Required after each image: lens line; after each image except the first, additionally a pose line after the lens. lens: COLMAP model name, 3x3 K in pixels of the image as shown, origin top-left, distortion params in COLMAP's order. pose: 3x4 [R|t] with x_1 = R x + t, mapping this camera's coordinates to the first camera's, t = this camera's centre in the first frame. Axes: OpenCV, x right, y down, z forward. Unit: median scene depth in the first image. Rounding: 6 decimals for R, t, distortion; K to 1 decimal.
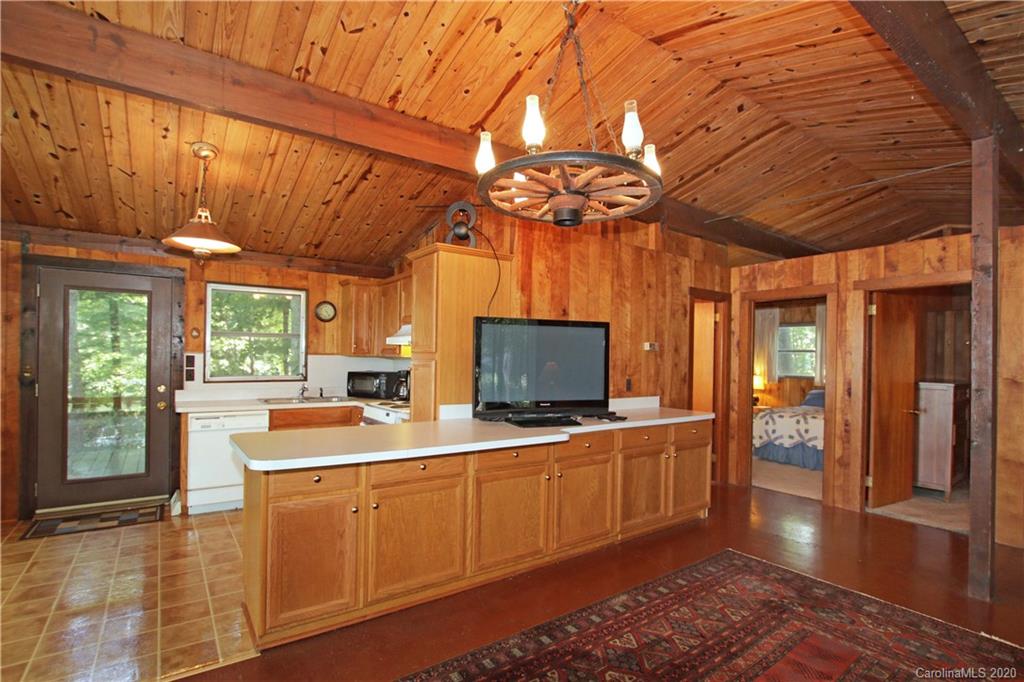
lens RADIAL K [[495.0, 0, 512.1], [0, 495.0, 354.5], [0, 0, 1]] dist [-0.020611, 0.000994]
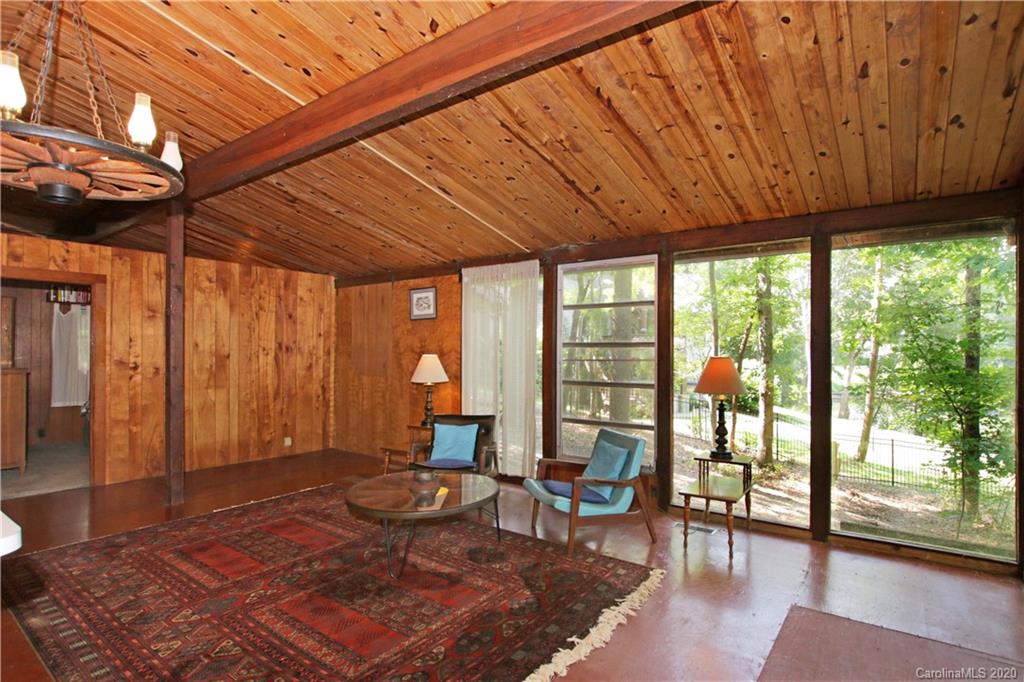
lens RADIAL K [[510.9, 0, 560.5], [0, 510.9, 345.1], [0, 0, 1]] dist [-0.024082, 0.001647]
pose [[-0.340862, -0.009527, 0.940065, -0.591905], [-0.011644, 0.999915, 0.005912, -0.011367], [-0.940041, -0.008931, -0.340944, 0.263655]]
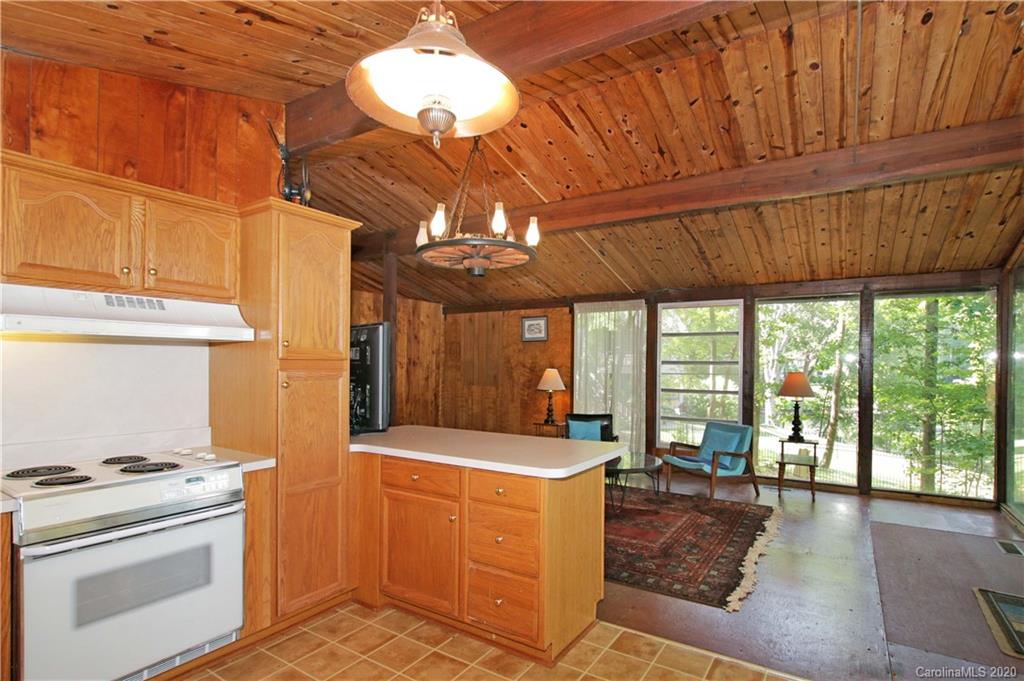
lens RADIAL K [[509.5, 0, 531.4], [0, 509.5, 363.1], [0, 0, 1]] dist [-0.019547, -0.000086]
pose [[-0.380007, -0.016350, 0.924839, -0.795096], [-0.020929, 0.999740, 0.009074, -0.008867], [-0.924747, -0.015908, -0.380251, 0.821081]]
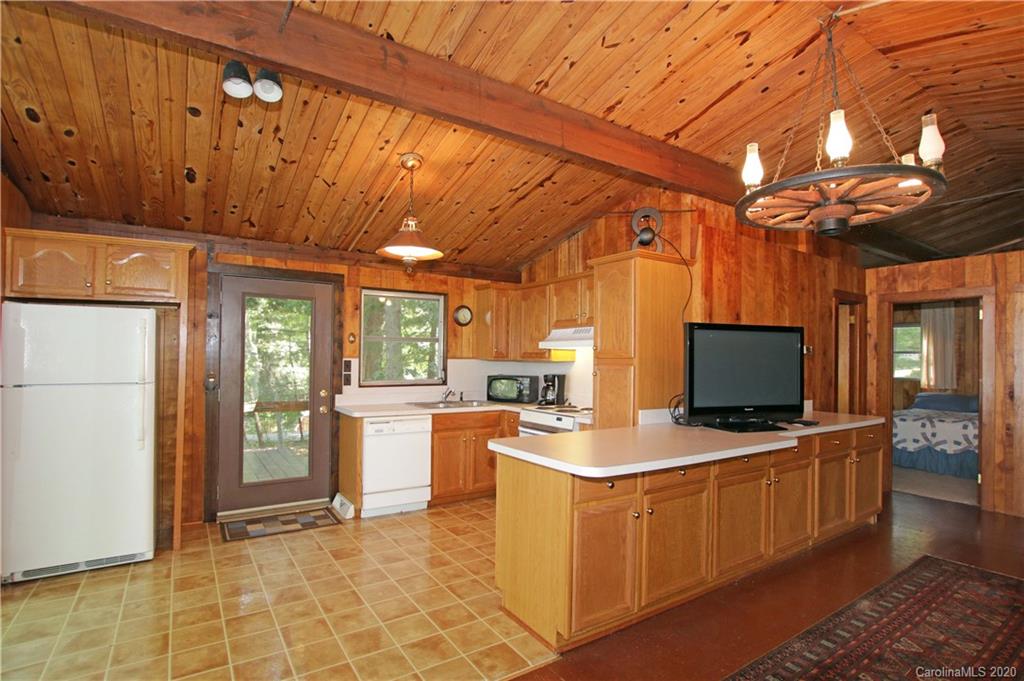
lens RADIAL K [[503.5, 0, 508.6], [0, 503.5, 348.0], [0, 0, 1]] dist [-0.025932, 0.001049]
pose [[0.999231, -0.003520, -0.039040, -0.292132], [0.002981, 0.999900, -0.013858, -0.008223], [0.039085, 0.013731, 0.999142, -0.025340]]
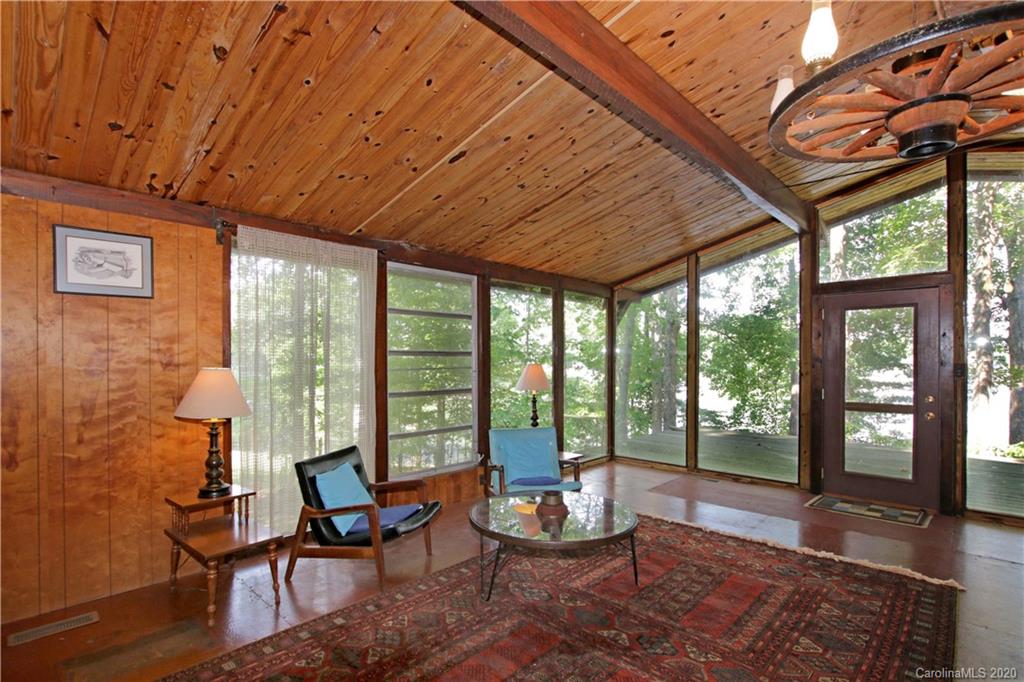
lens RADIAL K [[495.0, 0, 512.1], [0, 495.0, 354.5], [0, 0, 1]] dist [-0.020611, 0.000994]
pose [[-0.983172, -0.014451, -0.182110, 0.418957], [-0.010084, 0.999639, -0.024885, 0.019270], [0.182404, -0.022629, -0.982963, 0.867999]]
